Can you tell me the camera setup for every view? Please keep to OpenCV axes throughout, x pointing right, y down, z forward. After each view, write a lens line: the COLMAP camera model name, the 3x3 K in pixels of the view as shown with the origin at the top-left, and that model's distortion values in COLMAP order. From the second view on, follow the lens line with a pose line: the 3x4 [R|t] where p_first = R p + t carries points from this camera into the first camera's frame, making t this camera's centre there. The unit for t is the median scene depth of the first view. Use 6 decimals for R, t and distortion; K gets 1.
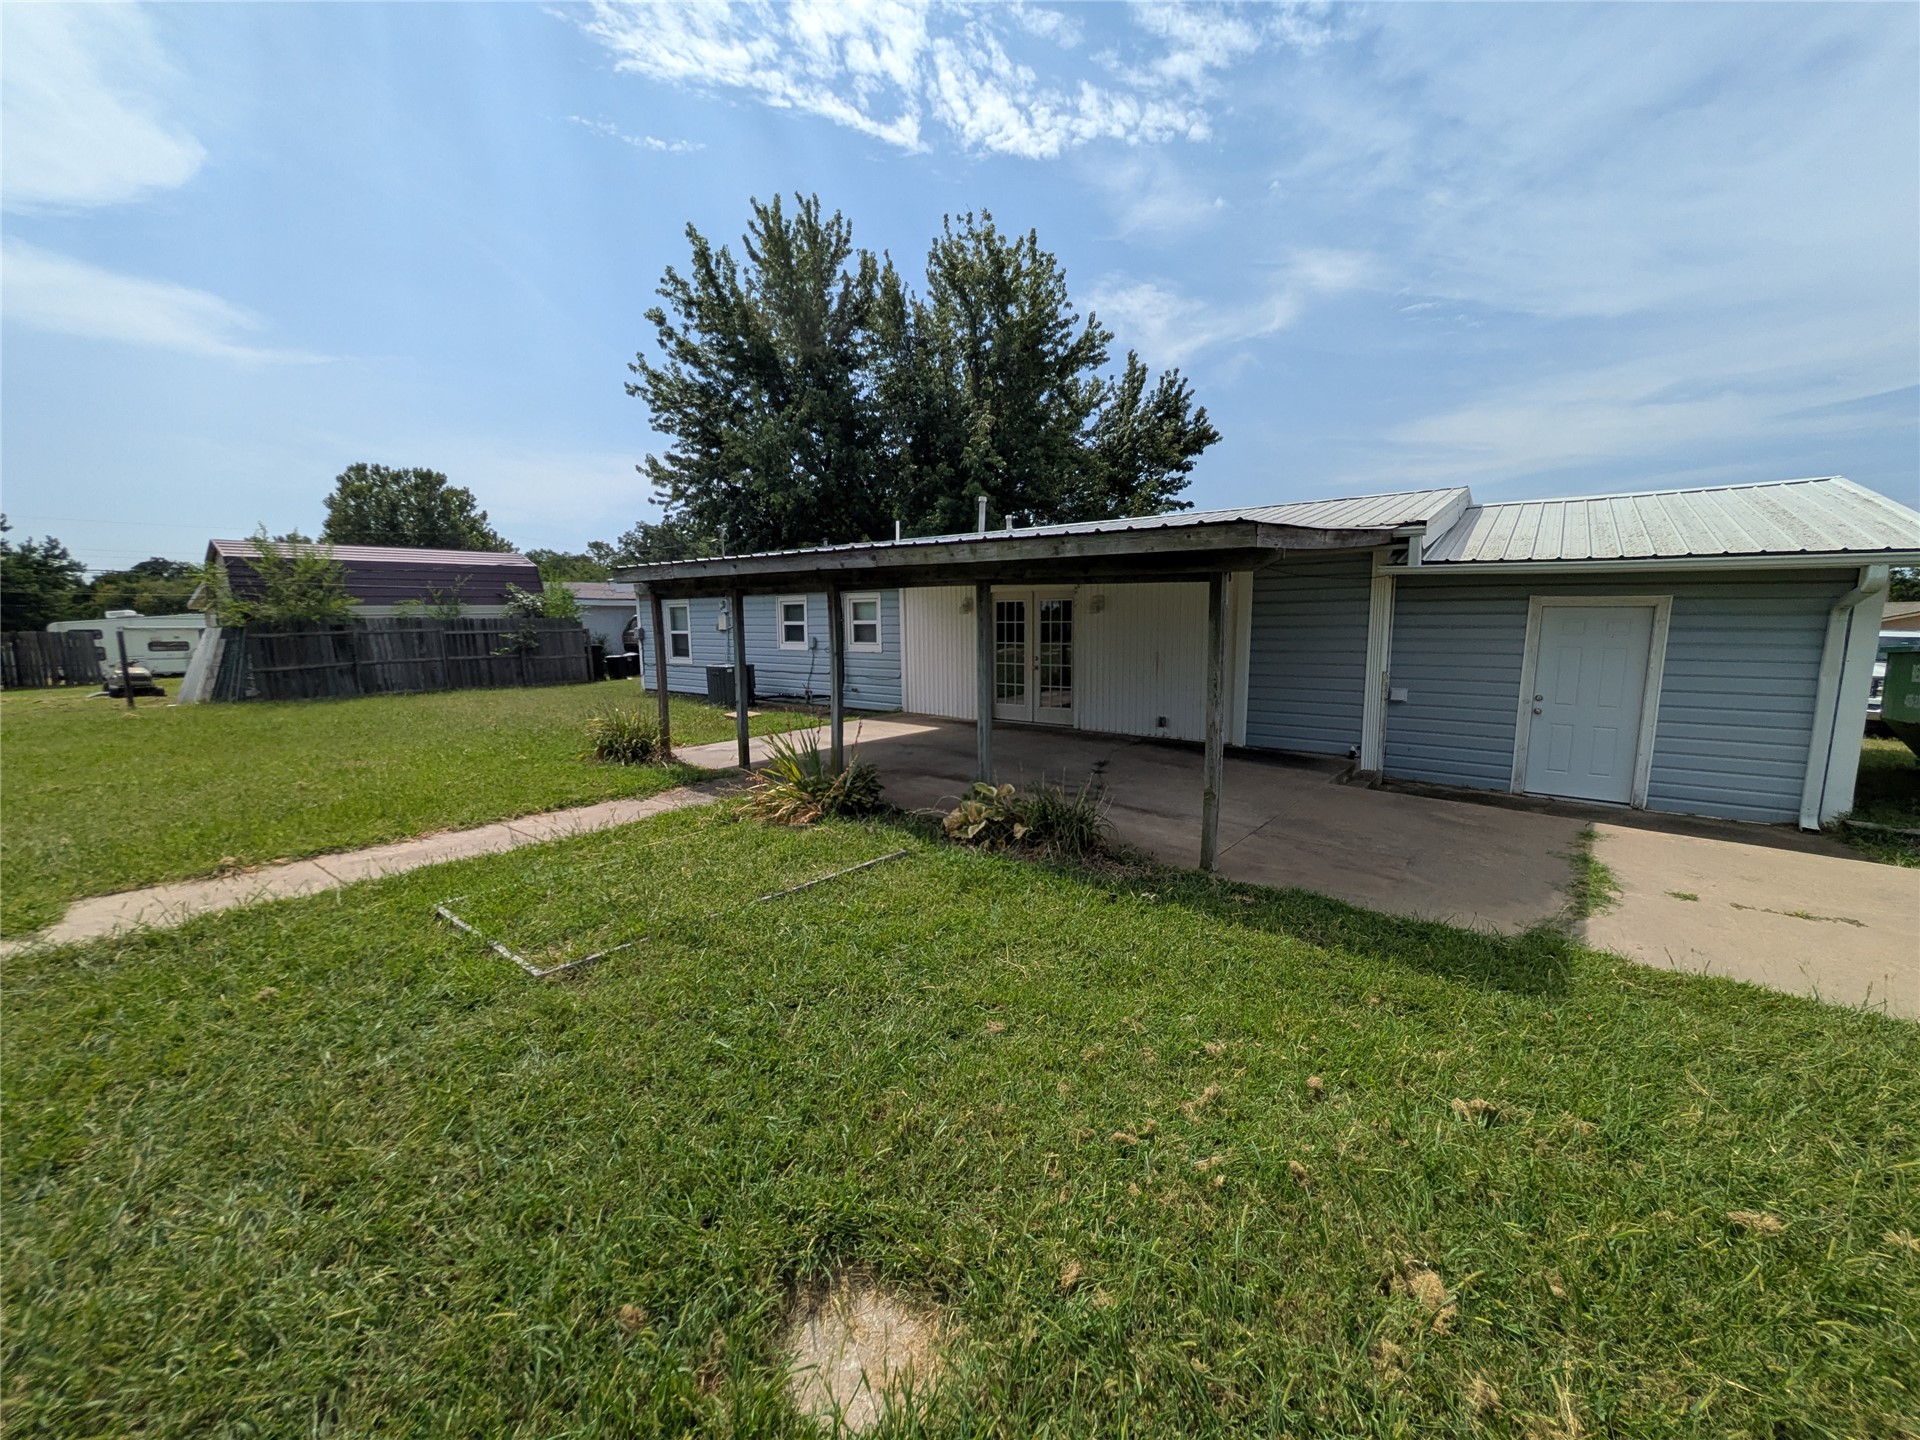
lens RADIAL K [[756.7, 0, 959.7], [0, 756.7, 727.3], [0, 0, 1]] dist [-0.004931, 0.001050]
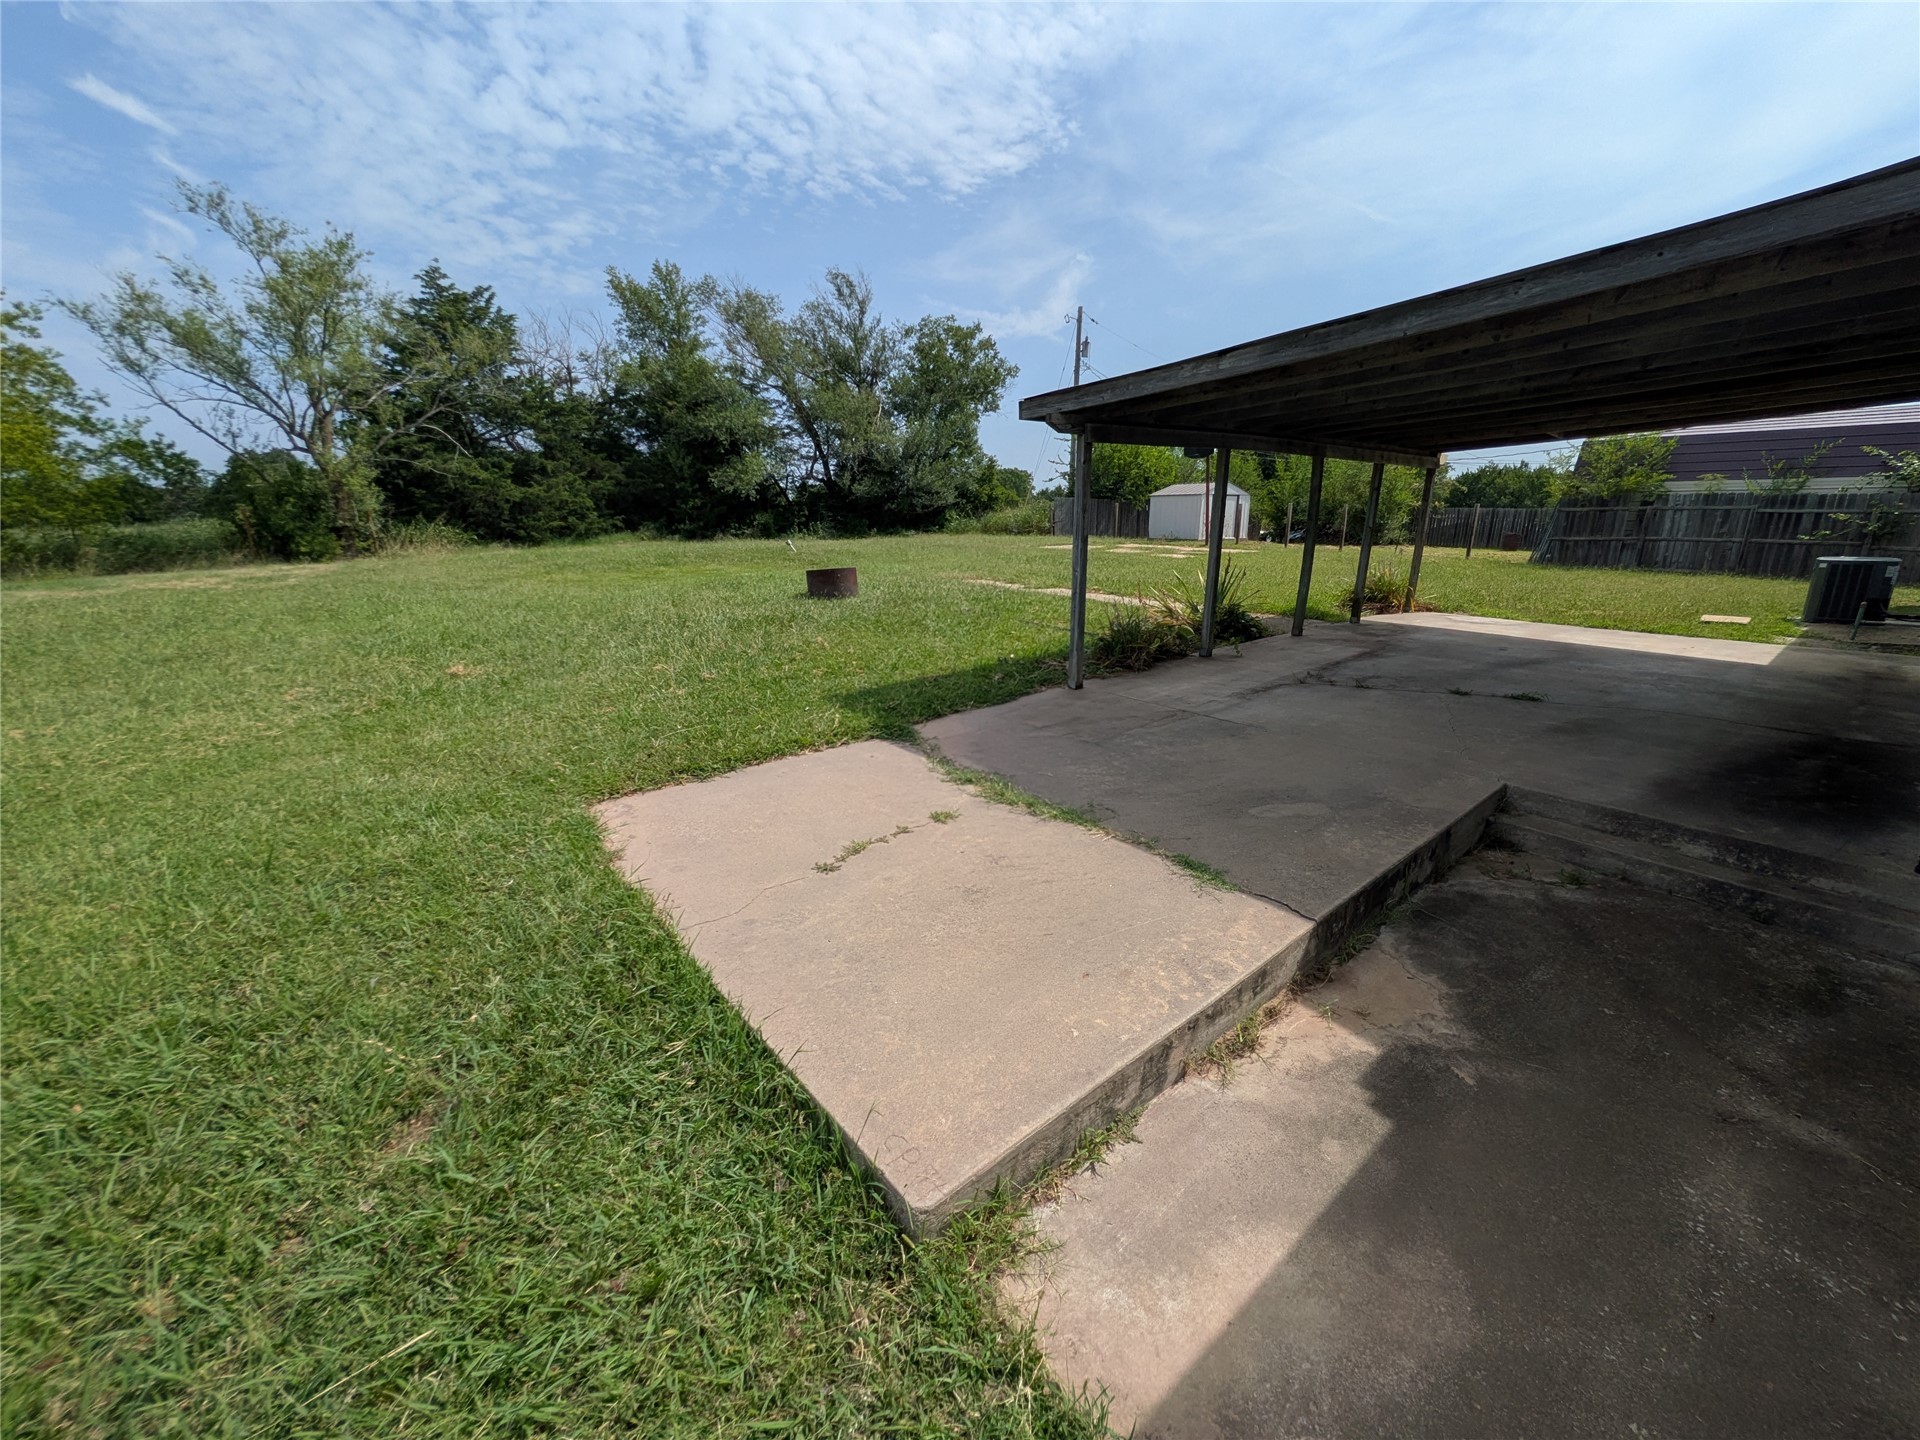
lens RADIAL K [[756.7, 0, 968.5], [0, 756.7, 730.2], [0, 0, 1]] dist [-0.004931, 0.001050]
pose [[-0.211084, 0.283108, -0.935571, 0.631760], [-0.141817, 0.938140, 0.315882, -0.045402], [0.967125, 0.199358, -0.157877, 0.425795]]
